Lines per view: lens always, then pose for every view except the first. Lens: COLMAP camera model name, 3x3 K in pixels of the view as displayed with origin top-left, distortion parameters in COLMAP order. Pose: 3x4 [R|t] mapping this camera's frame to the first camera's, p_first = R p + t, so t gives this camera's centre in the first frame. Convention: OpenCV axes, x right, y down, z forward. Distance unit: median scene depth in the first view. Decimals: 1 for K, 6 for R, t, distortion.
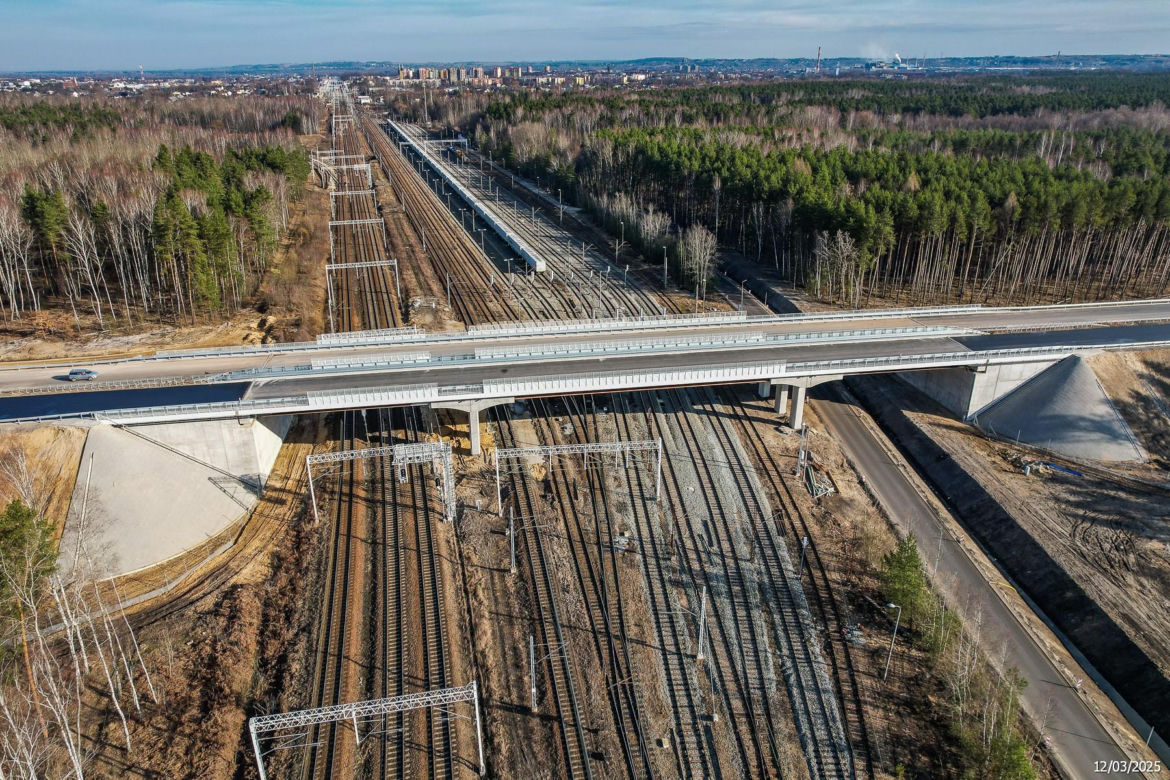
lens RADIAL K [[827.2, 0, 585.0], [0, 827.2, 390.0], [0, 0, 1]] dist [-0.053084, 0.059102]
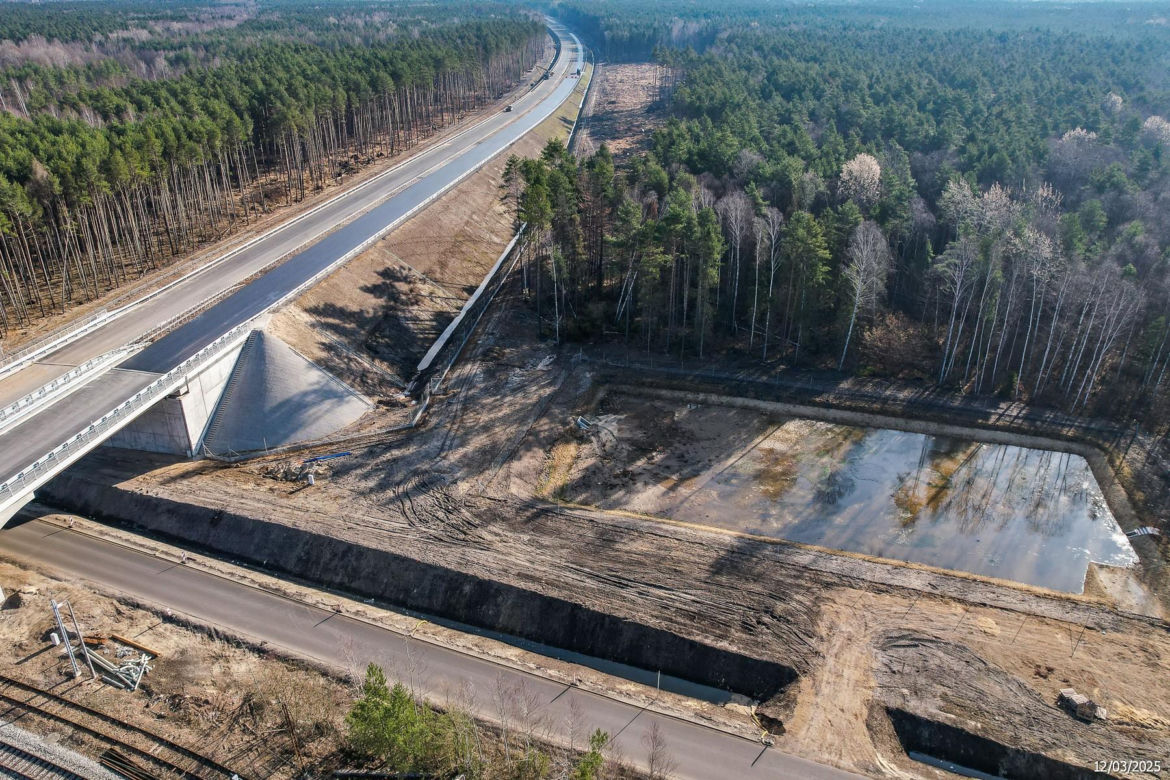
lens RADIAL K [[827.2, 0, 585.0], [0, 827.2, 390.0], [0, 0, 1]] dist [-0.053084, 0.059102]
pose [[0.391390, -0.410653, 0.823516, -0.010310], [0.351785, 0.893704, 0.278461, -0.112938], [-0.850330, 0.180714, 0.494249, 0.299017]]
